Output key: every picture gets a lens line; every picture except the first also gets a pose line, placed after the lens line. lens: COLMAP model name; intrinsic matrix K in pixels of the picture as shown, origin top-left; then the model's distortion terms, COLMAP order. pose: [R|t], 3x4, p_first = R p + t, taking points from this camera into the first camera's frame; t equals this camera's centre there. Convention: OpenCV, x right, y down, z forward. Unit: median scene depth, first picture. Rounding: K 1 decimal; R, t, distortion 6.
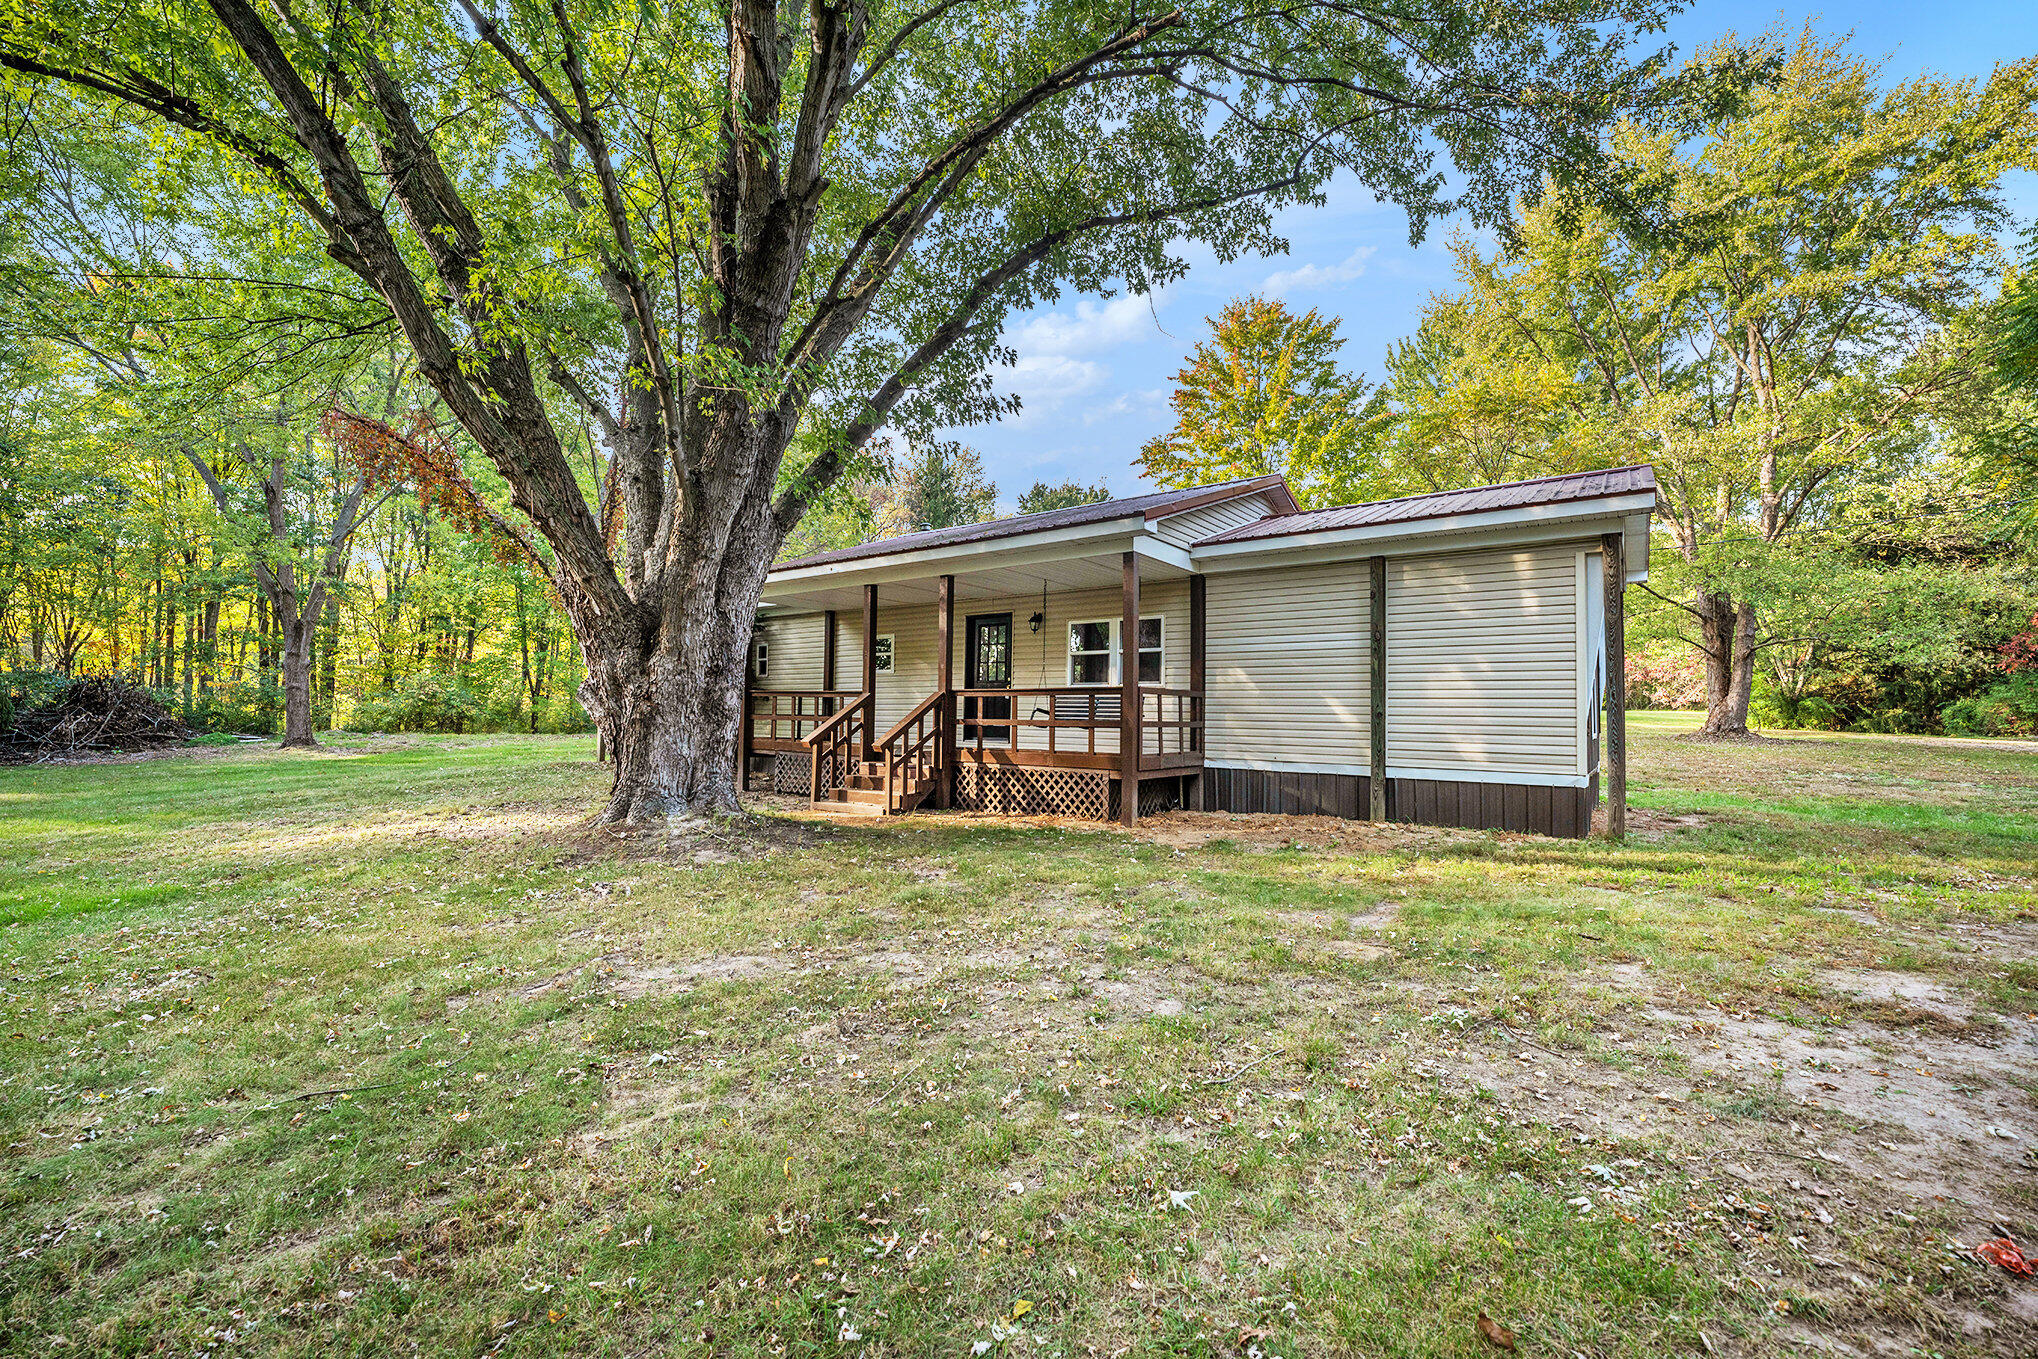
lens RADIAL K [[826.7, 0, 1027.1], [0, 826.7, 674.9], [0, 0, 1]] dist [-0.016244, 0.001264]
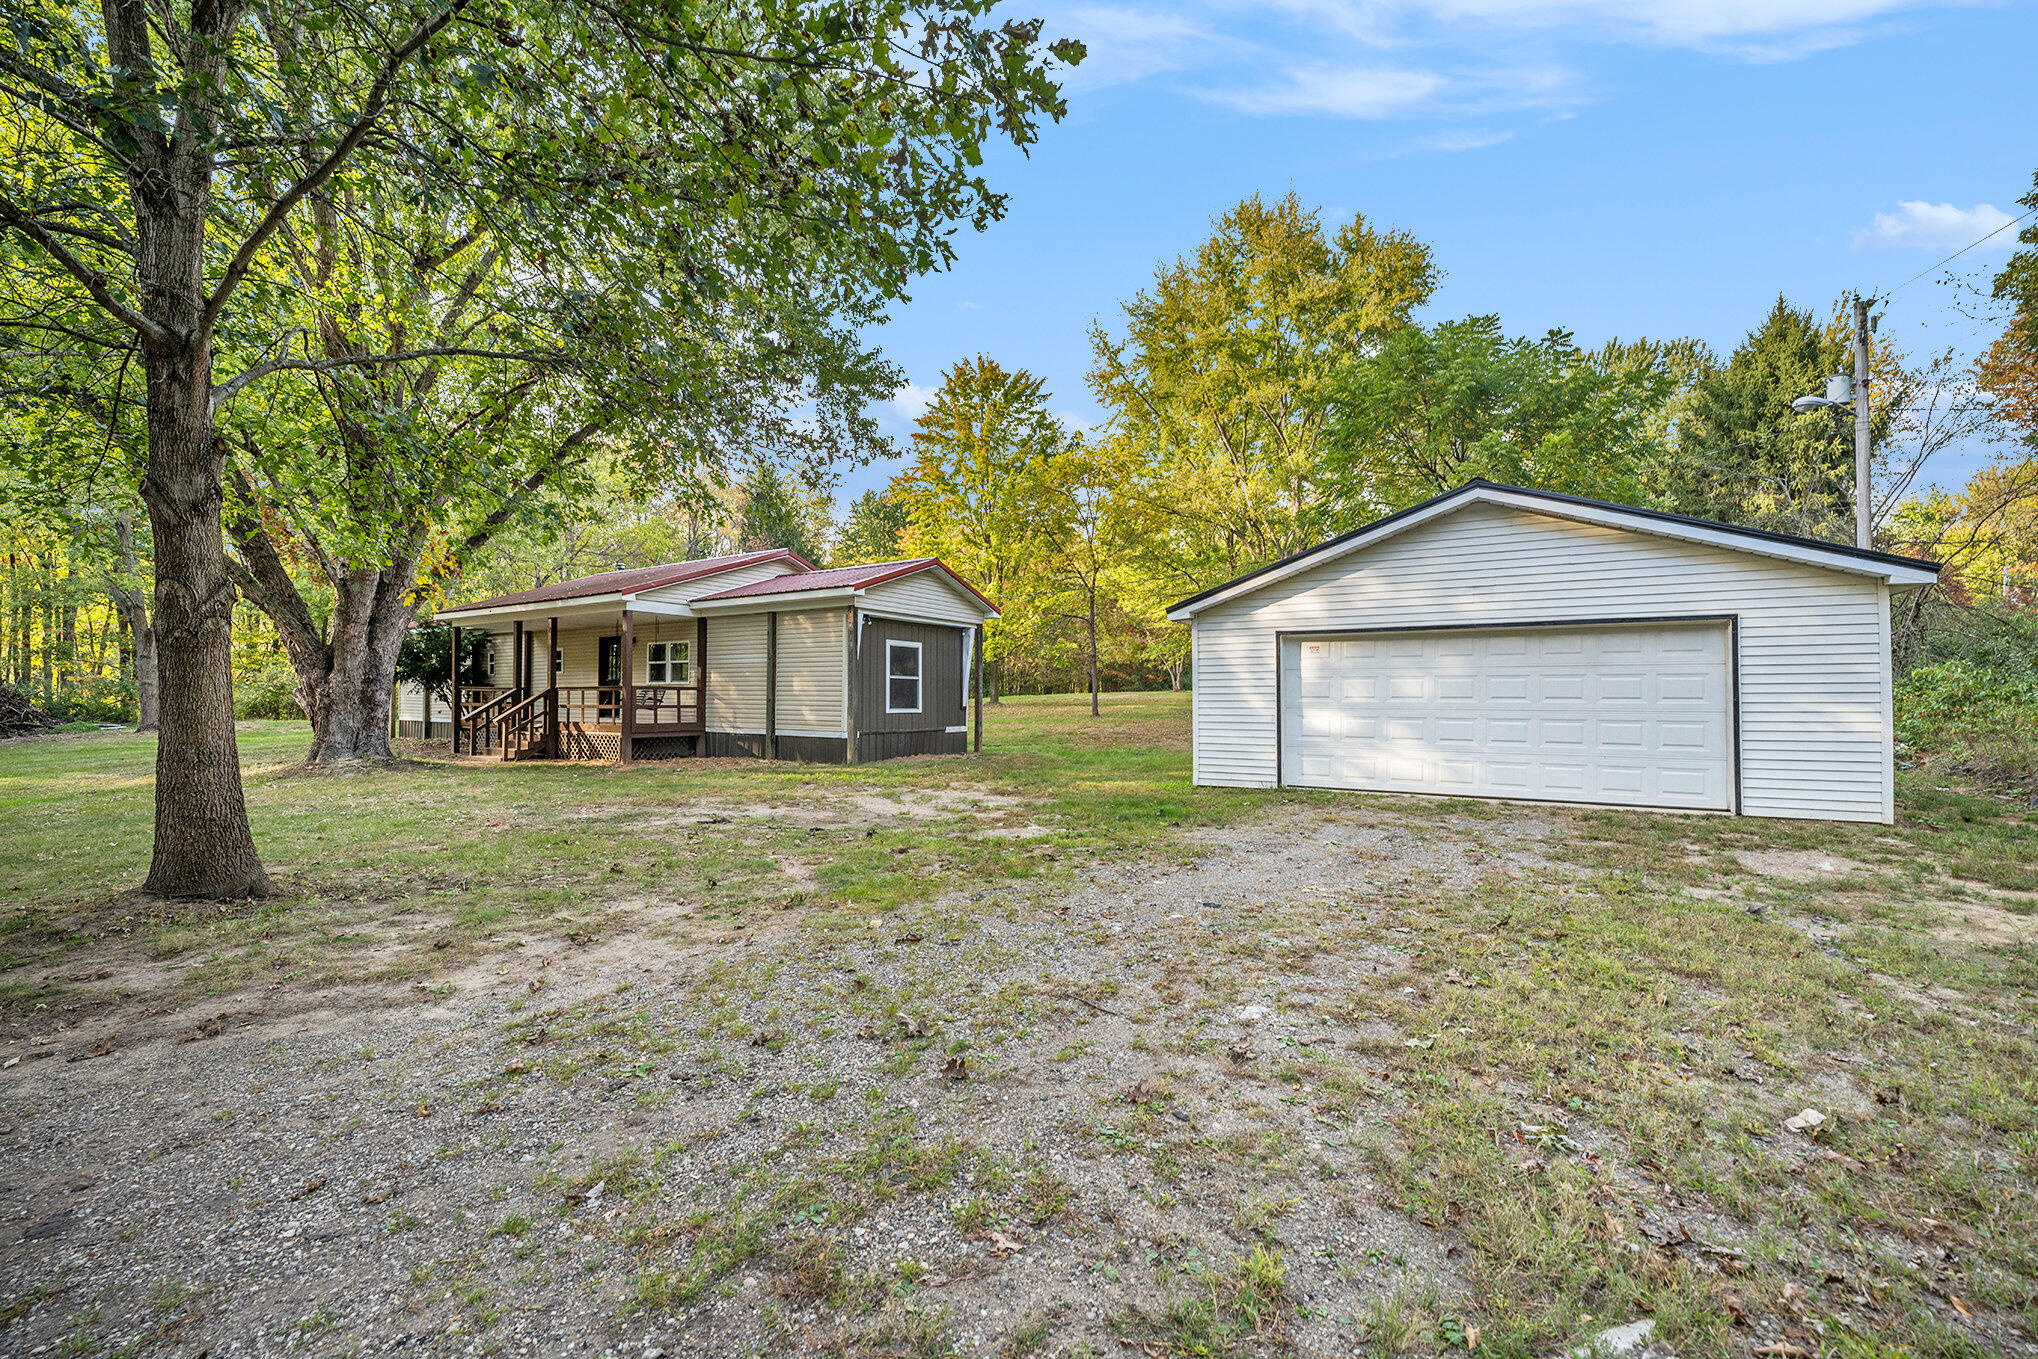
lens RADIAL K [[826.7, 0, 1021.6], [0, 826.7, 684.8], [0, 0, 1]] dist [-0.016244, 0.001264]
pose [[0.996776, -0.008934, 0.079734, 0.730092], [0.006224, 0.999397, 0.034173, -0.038524], [-0.079992, -0.033567, 0.996230, -0.741189]]
